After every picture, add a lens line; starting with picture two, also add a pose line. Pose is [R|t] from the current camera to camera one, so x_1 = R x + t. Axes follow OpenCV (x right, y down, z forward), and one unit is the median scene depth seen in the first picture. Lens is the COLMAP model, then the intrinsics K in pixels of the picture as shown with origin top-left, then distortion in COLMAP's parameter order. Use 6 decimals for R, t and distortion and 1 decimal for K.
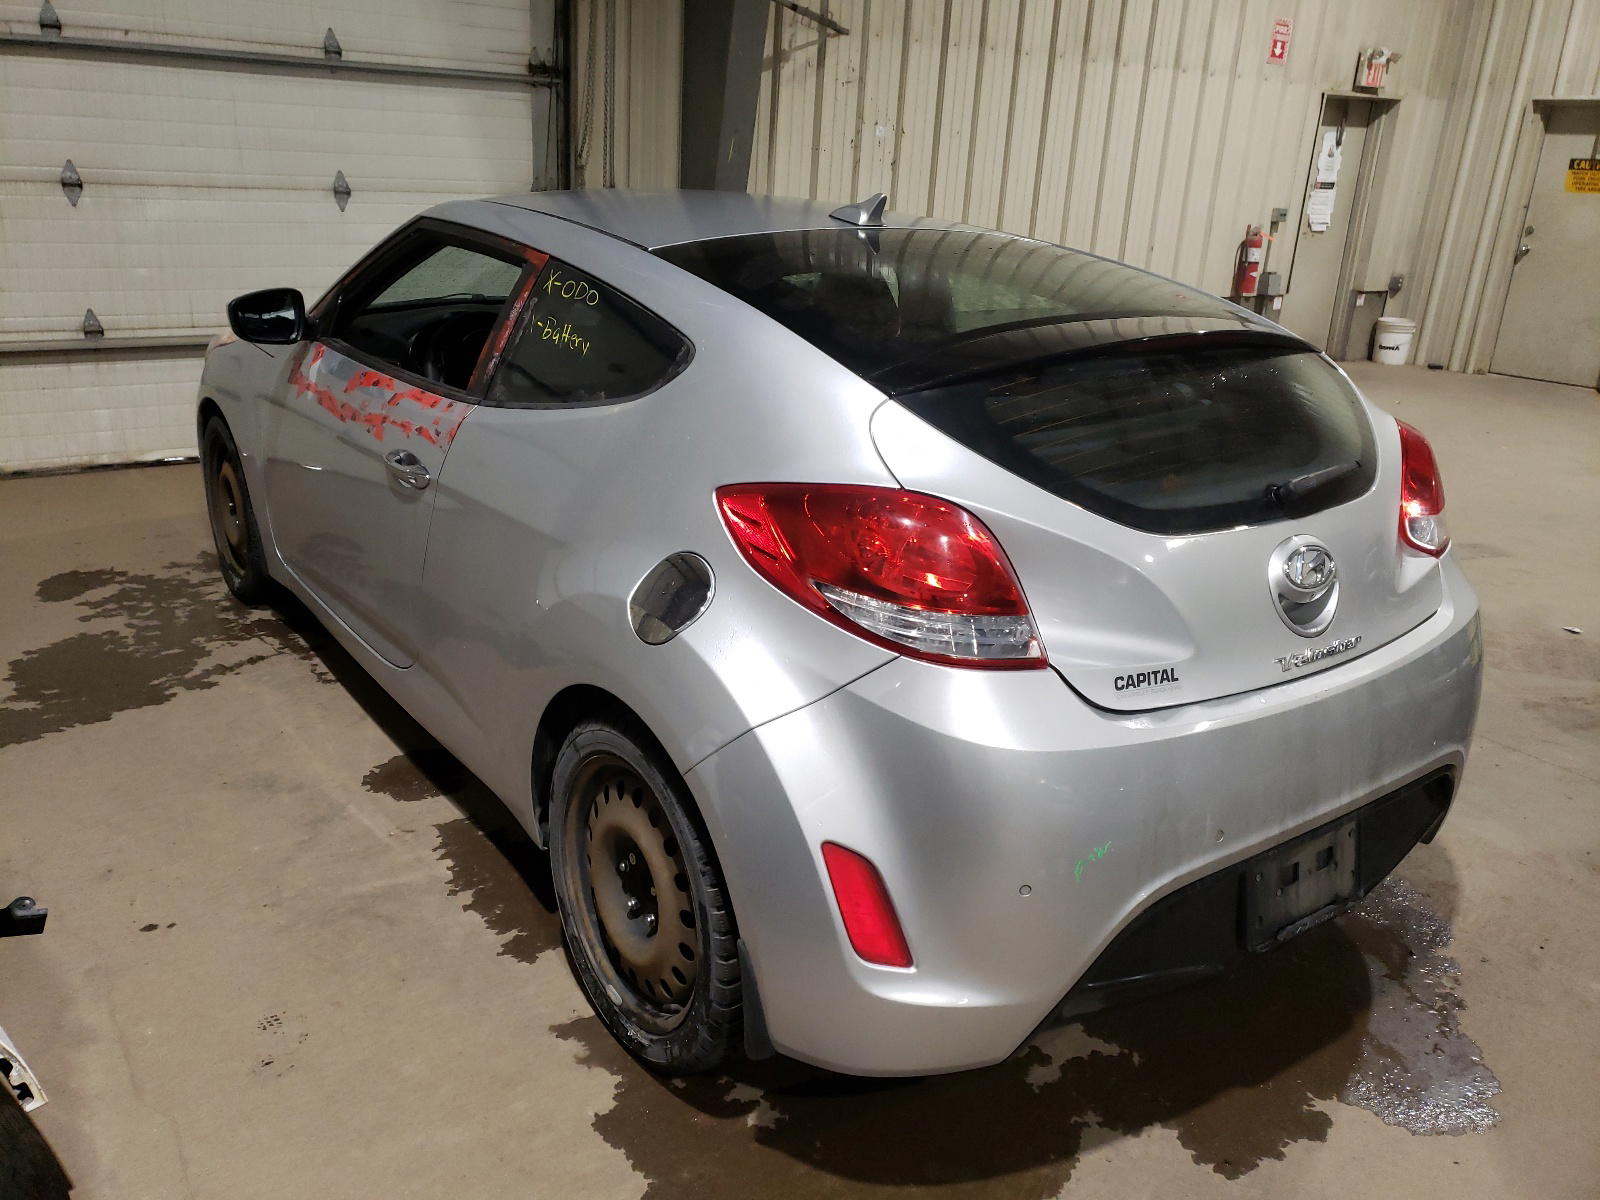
lens RADIAL K [[1200.6, 0, 794.7], [0, 1200.6, 595.6], [0, 0, 1]] dist [-0.005695, -0.001064]
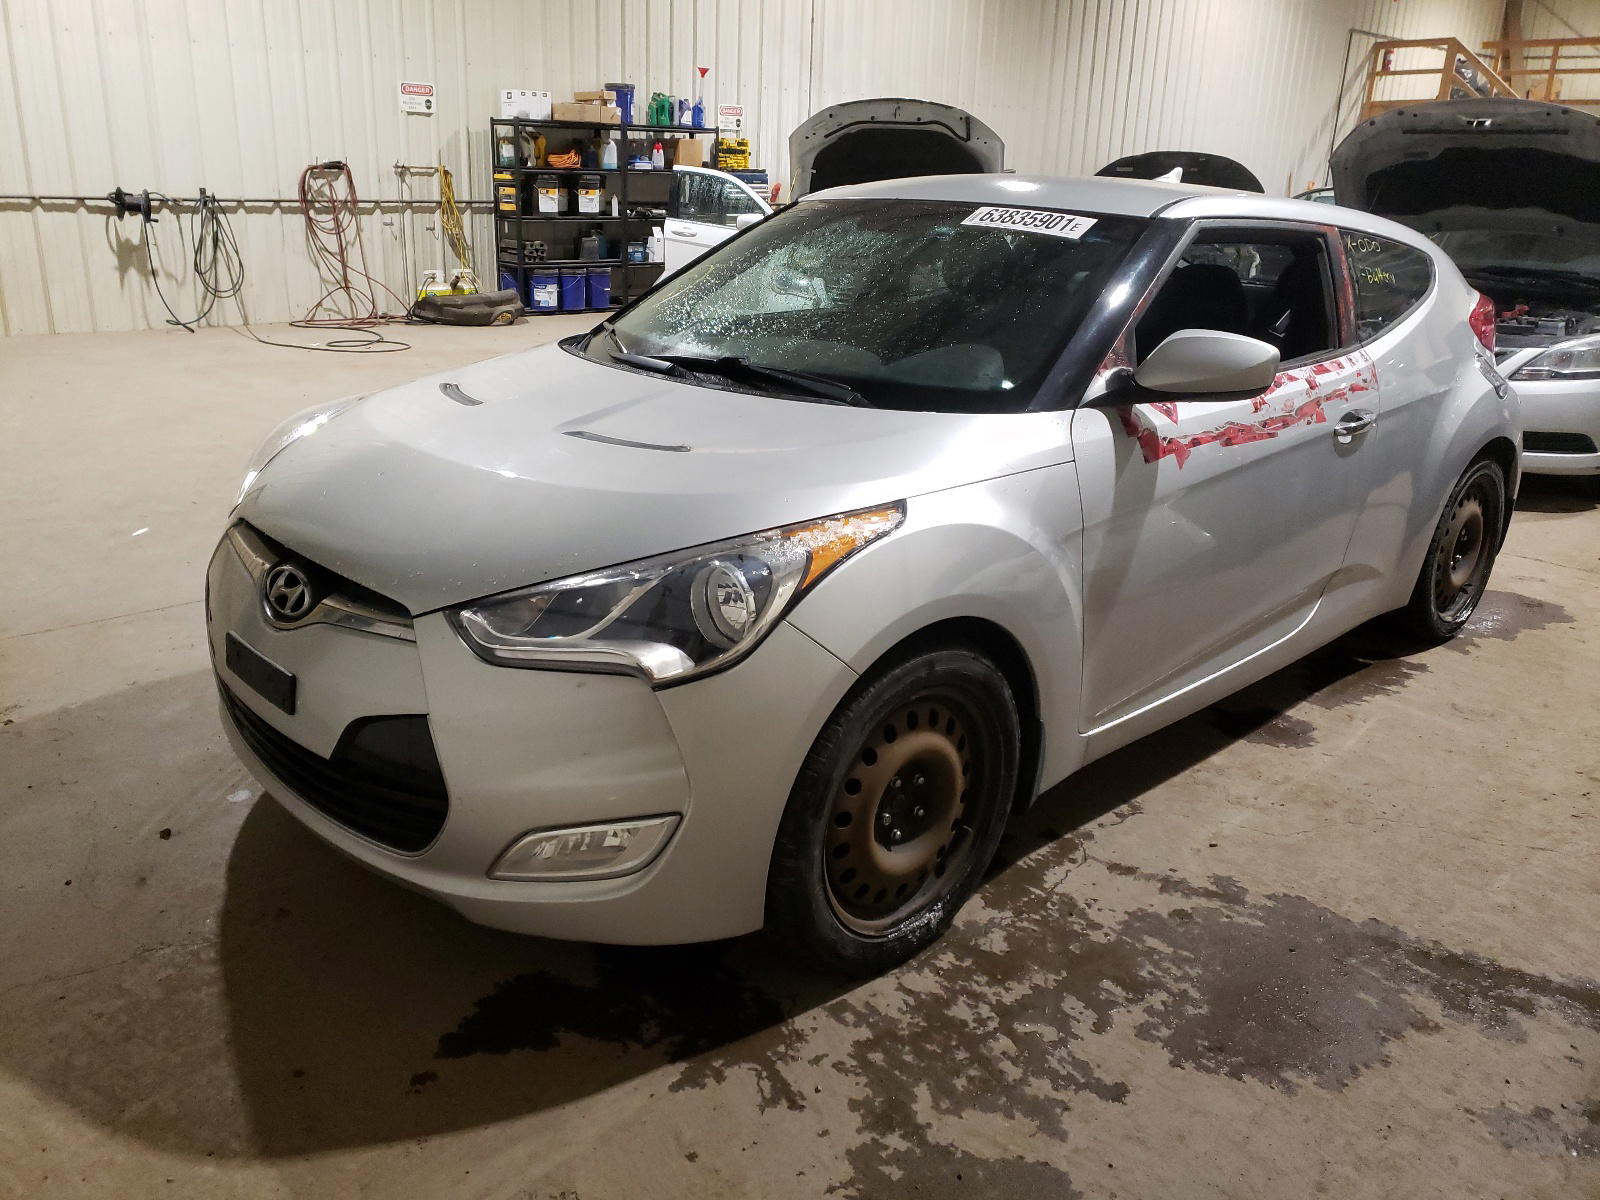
lens RADIAL K [[1245.1, 0, 797.0], [0, 1245.1, 597.5], [0, 0, 1]] dist [0.023362, 0.000597]
pose [[-0.111411, -0.381718, 0.917540, -1.012853], [0.293361, 0.869509, 0.397357, -0.422204], [-0.949488, 0.313440, 0.015108, 1.090157]]
